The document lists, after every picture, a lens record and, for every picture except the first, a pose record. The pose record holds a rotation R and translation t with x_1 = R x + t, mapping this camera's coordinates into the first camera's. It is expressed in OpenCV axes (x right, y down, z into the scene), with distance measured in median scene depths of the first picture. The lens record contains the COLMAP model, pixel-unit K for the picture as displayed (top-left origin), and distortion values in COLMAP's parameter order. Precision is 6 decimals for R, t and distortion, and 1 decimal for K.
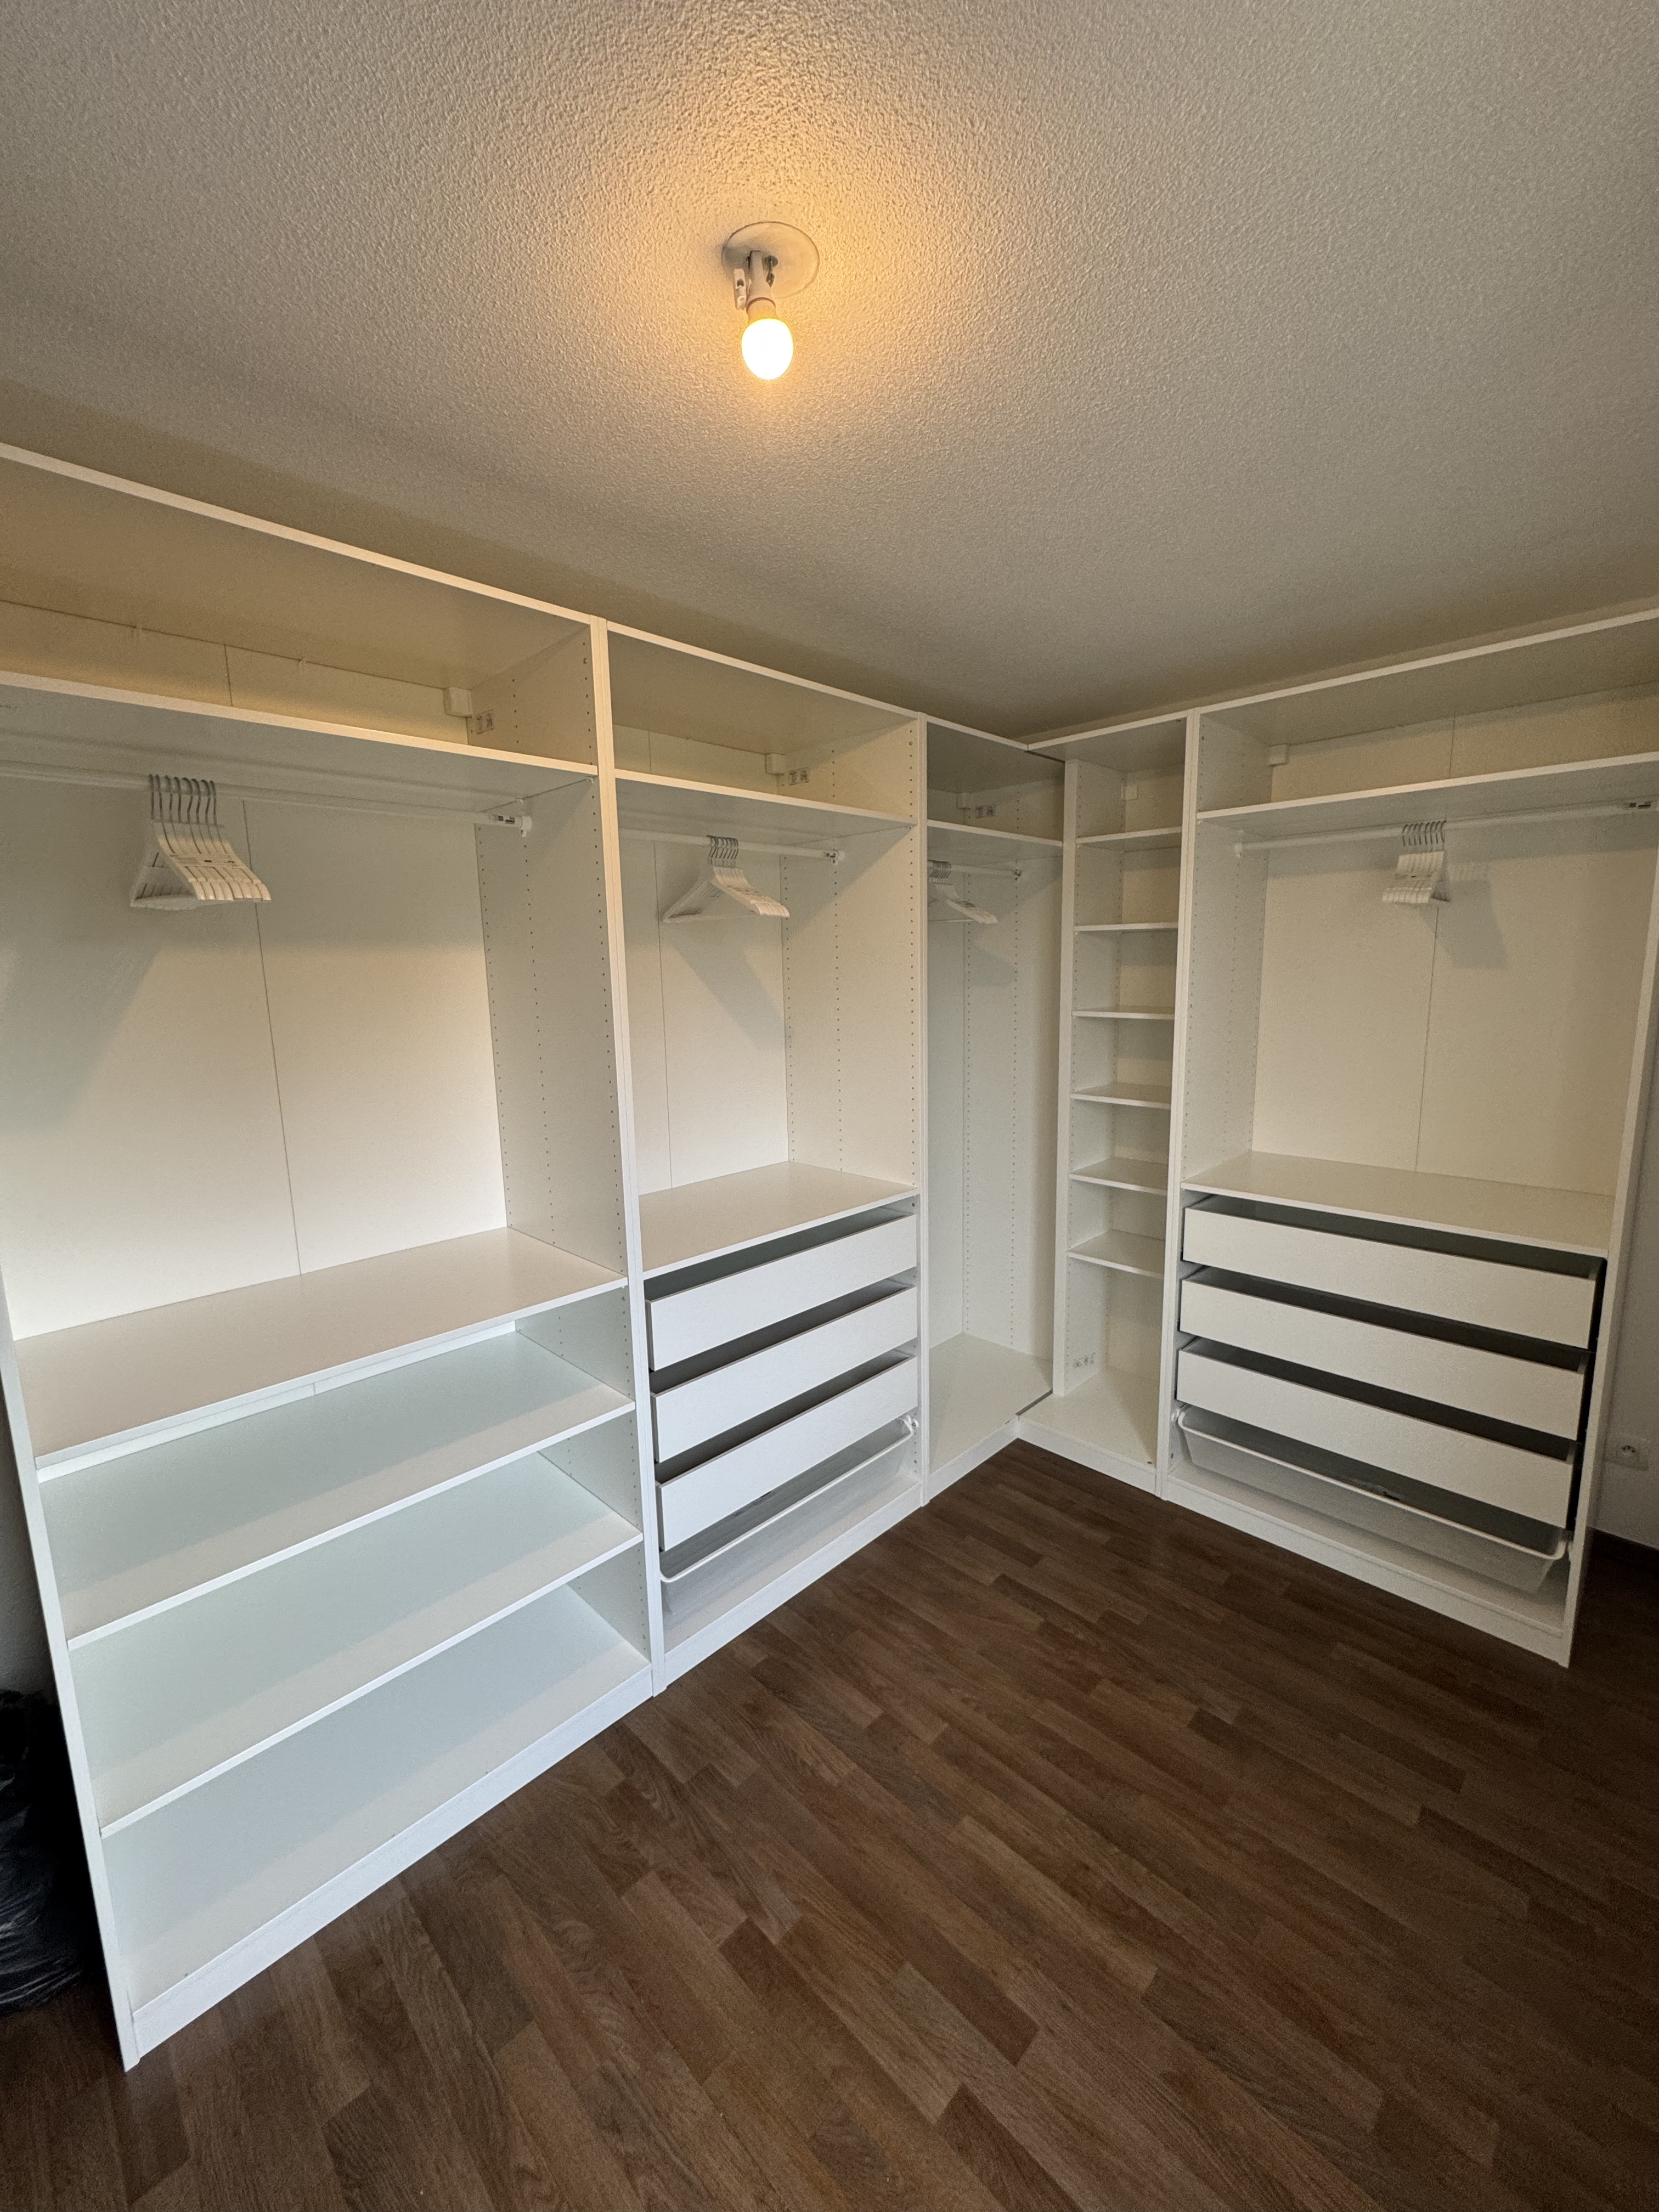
lens RADIAL K [[887.6, 0, 831.1], [0, 887.6, 1102.2], [0, 0, 1]] dist [-0.002823, 0.000055]
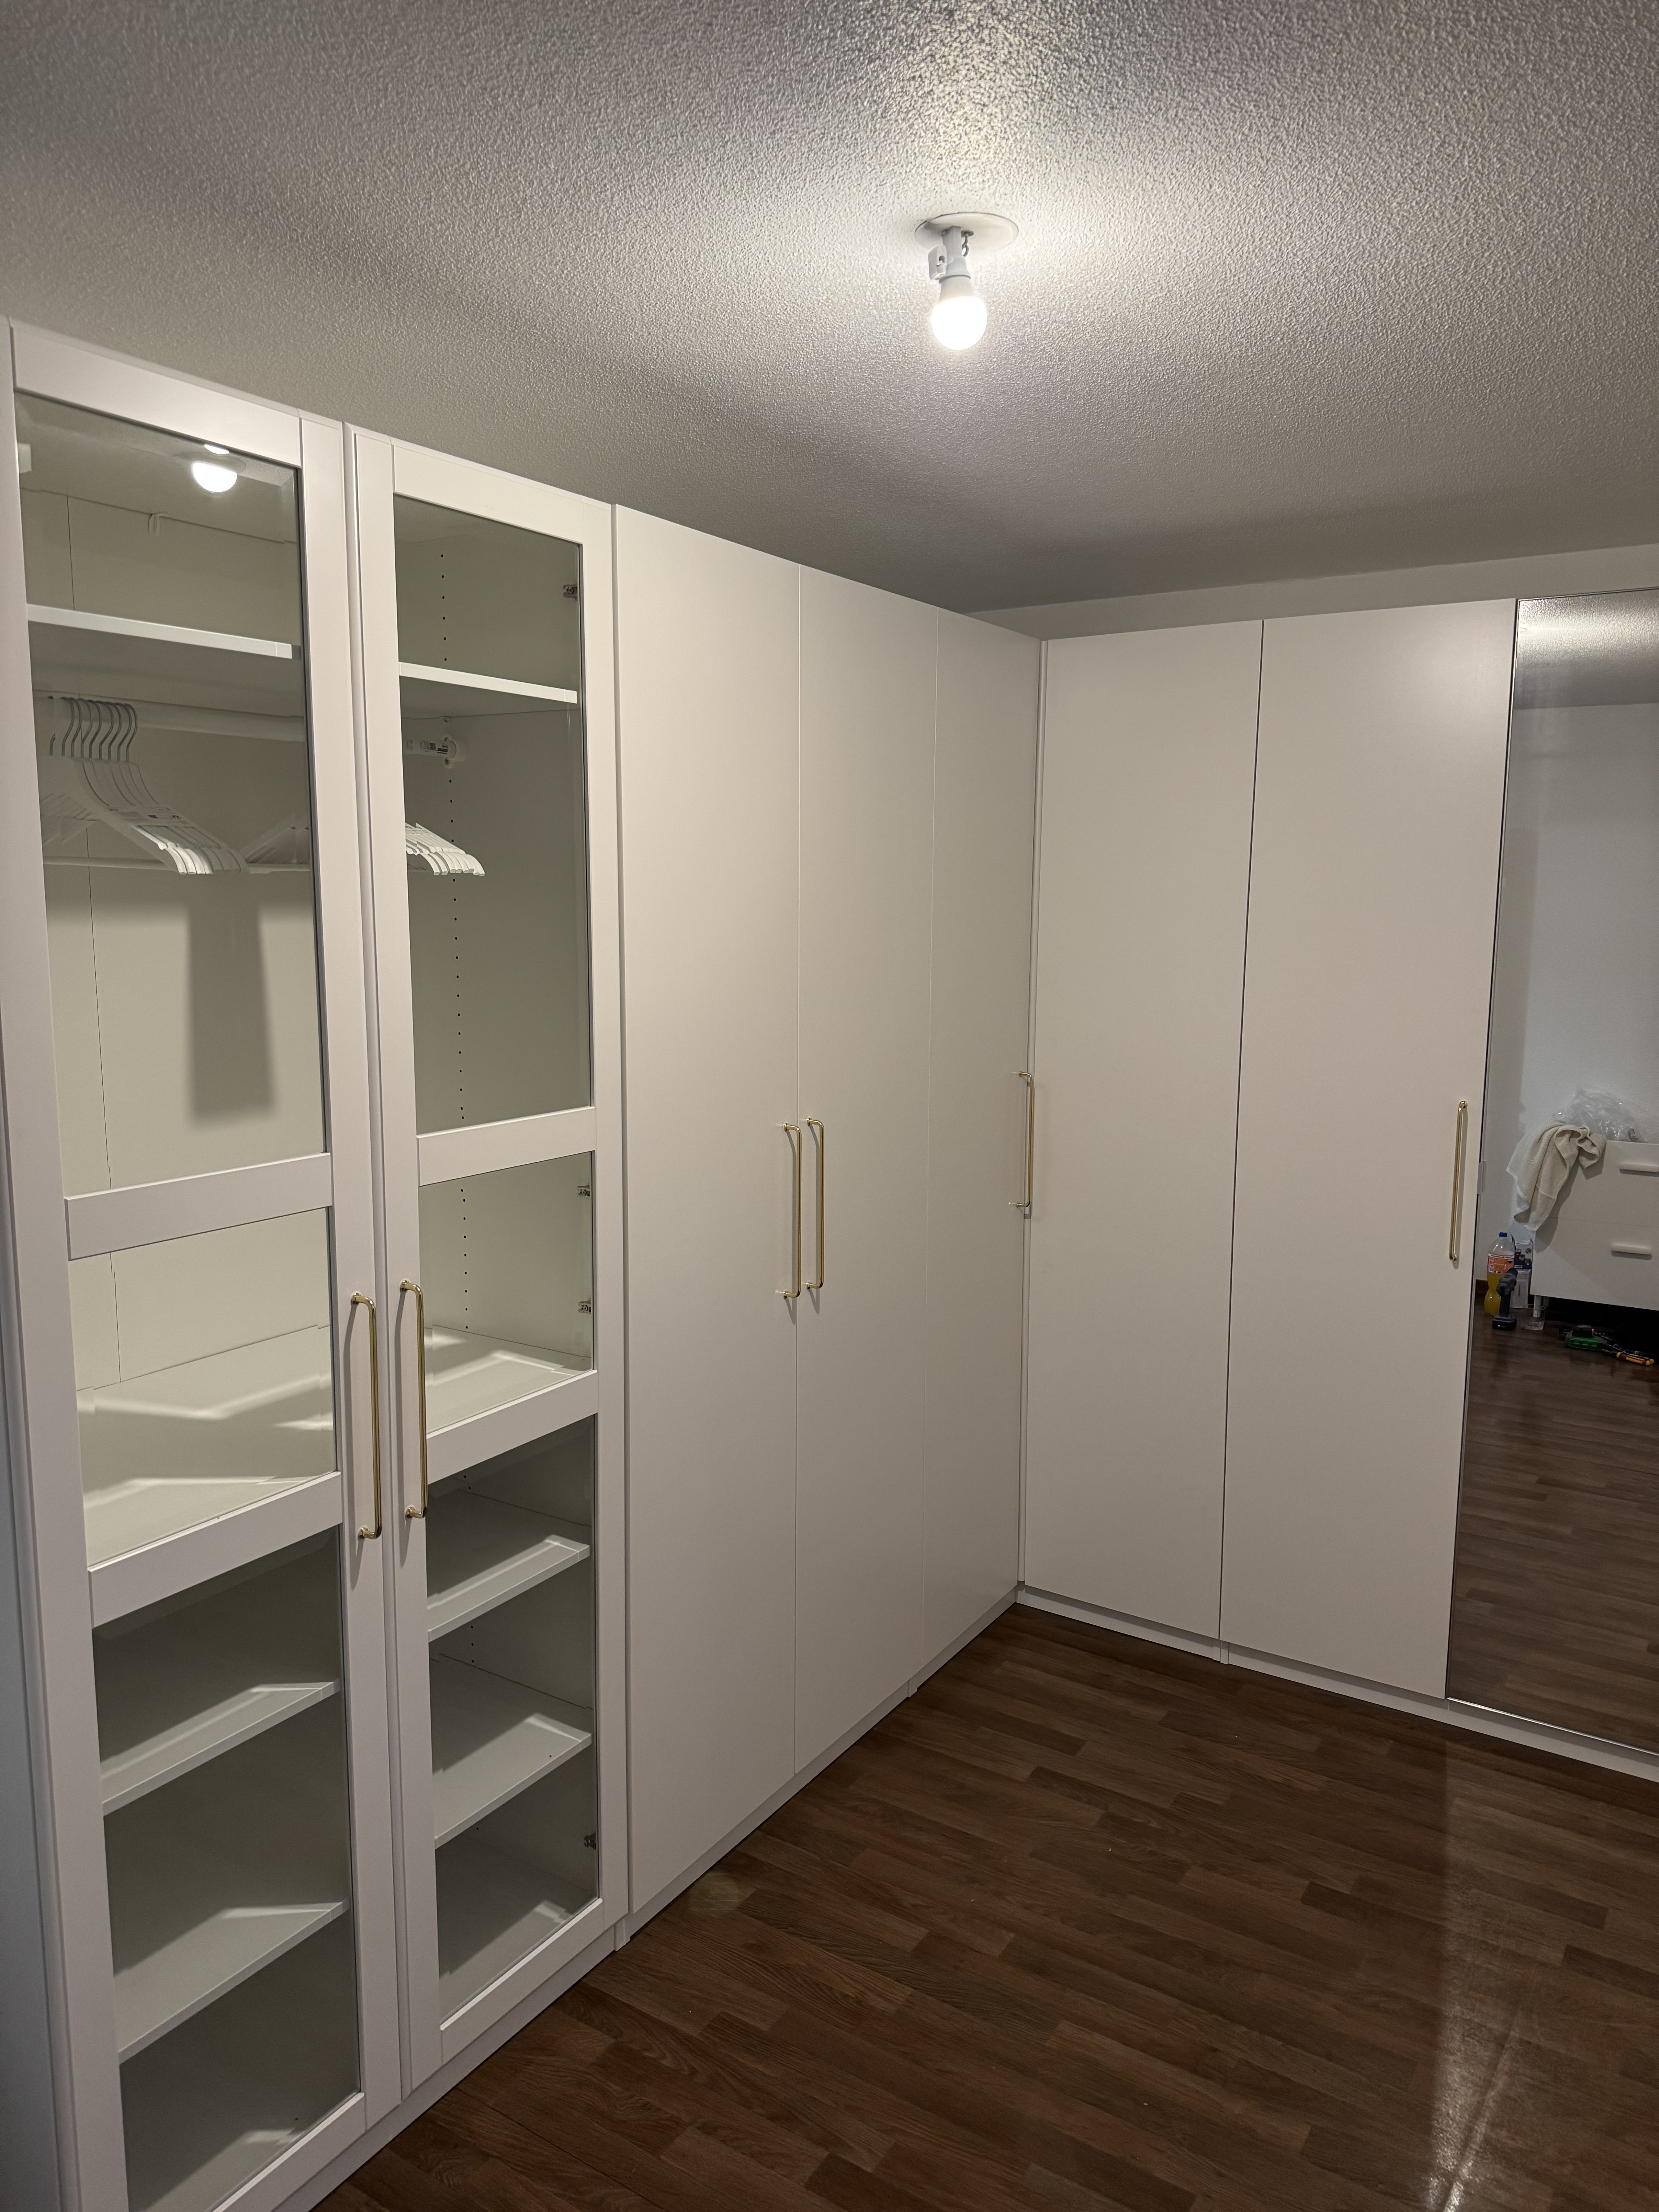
lens RADIAL K [[1564.8, 0, 828.5], [0, 1564.8, 1107.2], [0, 0, 1]] dist [0.005985, -0.005950]
pose [[0.979092, -0.003244, 0.203390, -0.323744], [0.006999, 0.999818, -0.017746, 0.004532], [-0.203296, 0.018799, 0.978937, -0.340840]]
